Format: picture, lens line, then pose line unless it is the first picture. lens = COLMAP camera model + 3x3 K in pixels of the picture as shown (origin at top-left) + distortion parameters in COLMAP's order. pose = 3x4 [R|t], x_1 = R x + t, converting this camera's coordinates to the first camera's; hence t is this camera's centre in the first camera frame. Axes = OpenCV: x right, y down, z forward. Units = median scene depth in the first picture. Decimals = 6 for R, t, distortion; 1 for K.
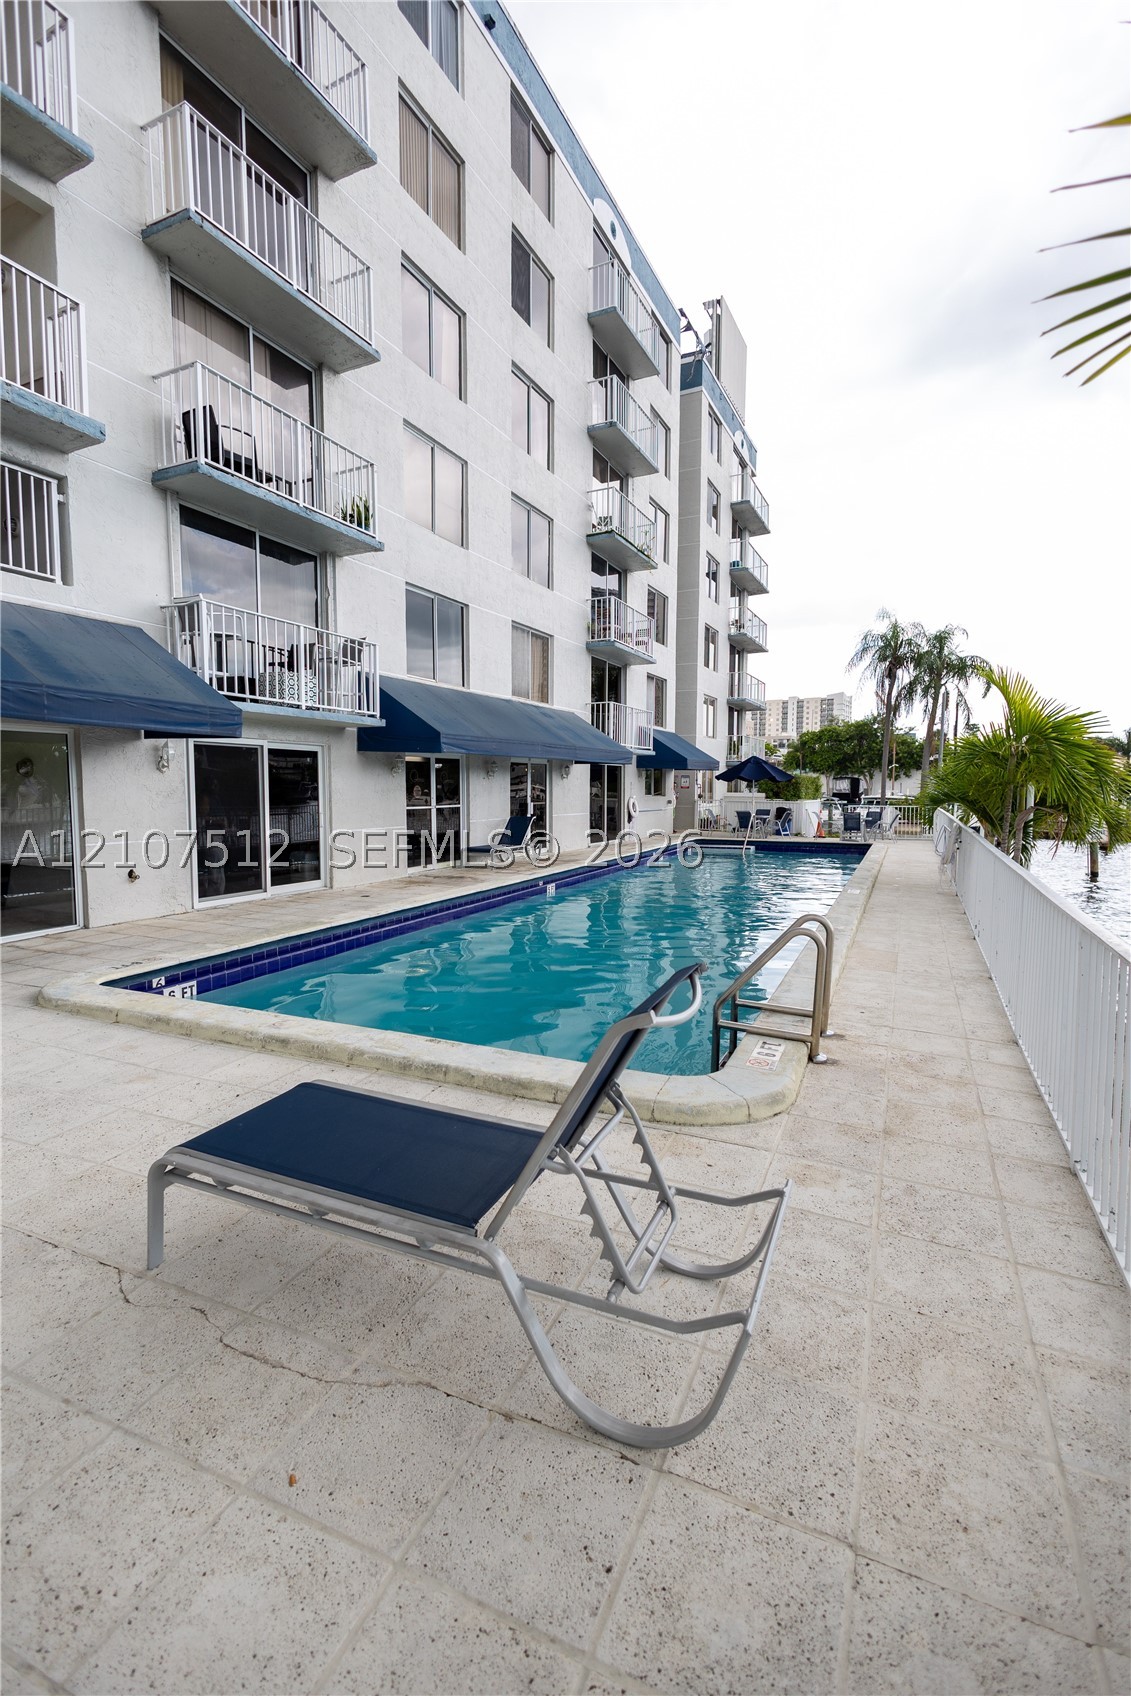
lens RADIAL K [[775.8, 0, 580.3], [0, 775.8, 845.6], [0, 0, 1]] dist [0.012892, -0.003107]
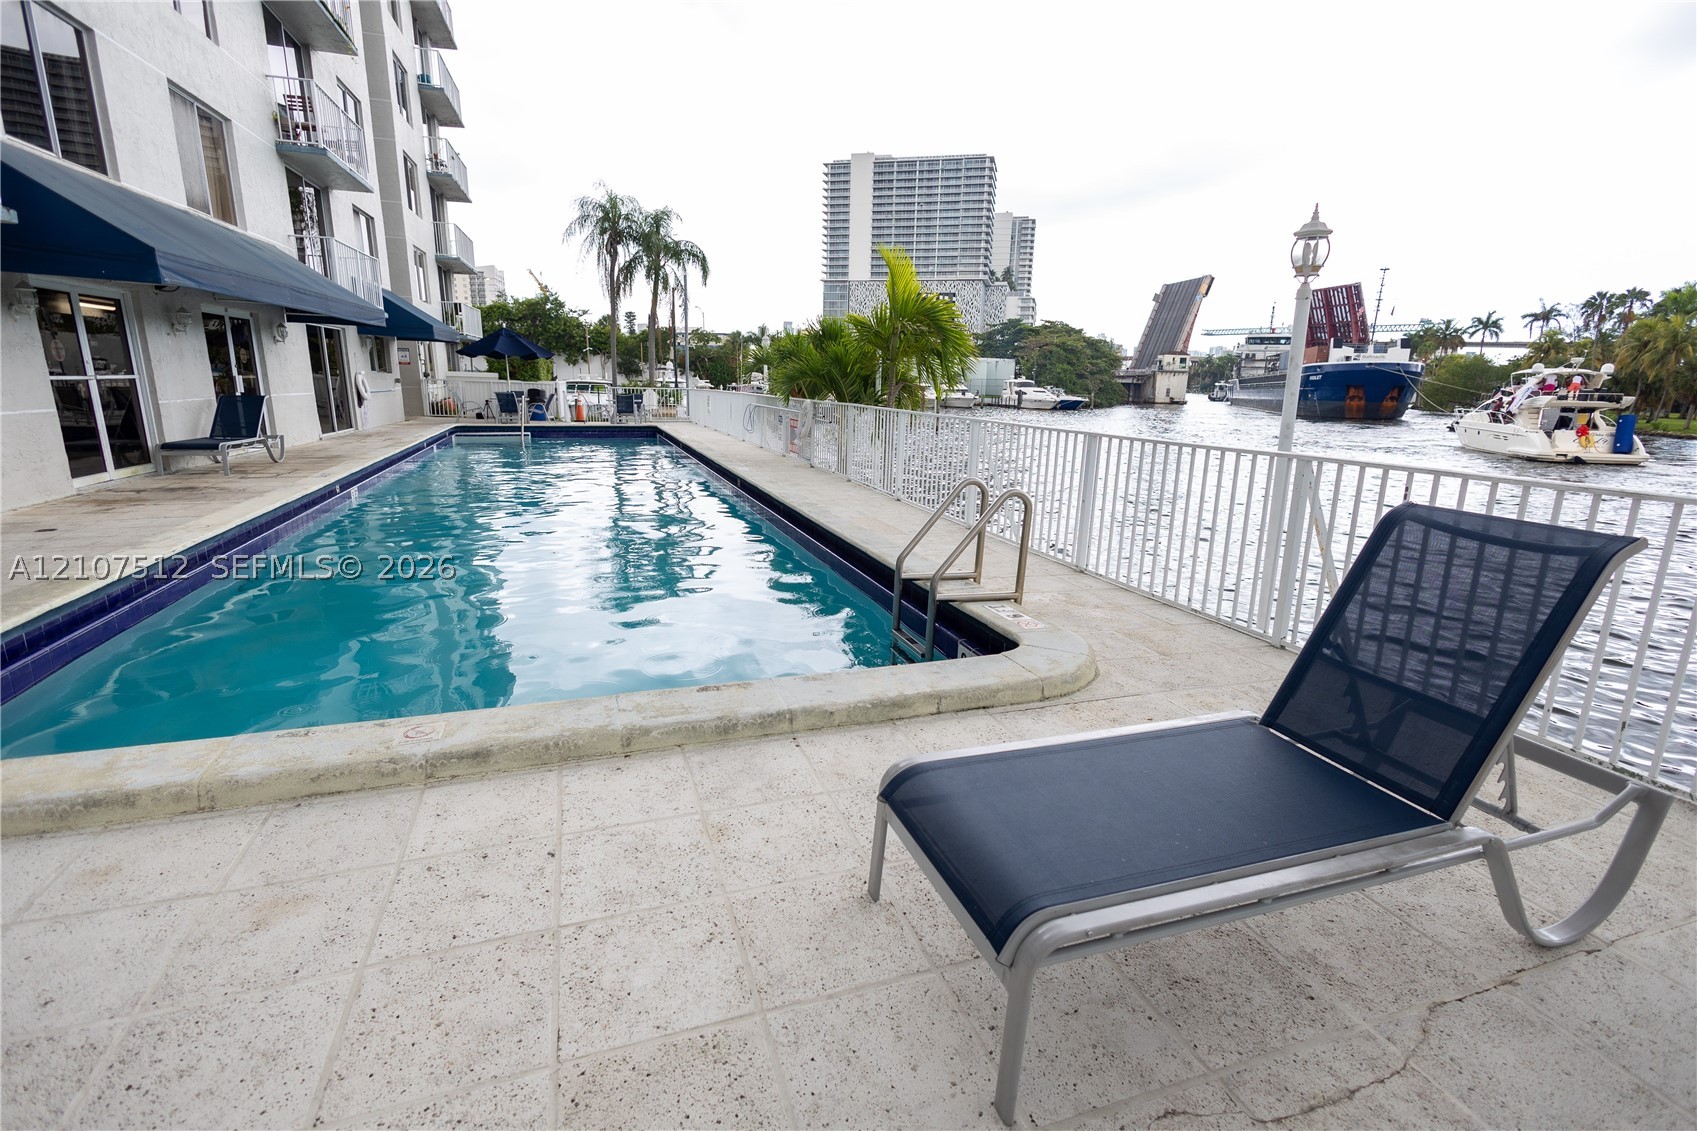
lens RADIAL K [[776.2, 0, 843.4], [0, 776.2, 562.2], [0, 0, 1]] dist [0.012892, -0.003107]
pose [[0.731814, -0.142863, 0.666363, -0.144275], [0.033446, 0.984132, 0.174260, 0.004179], [-0.680684, -0.105239, 0.724979, 0.105671]]
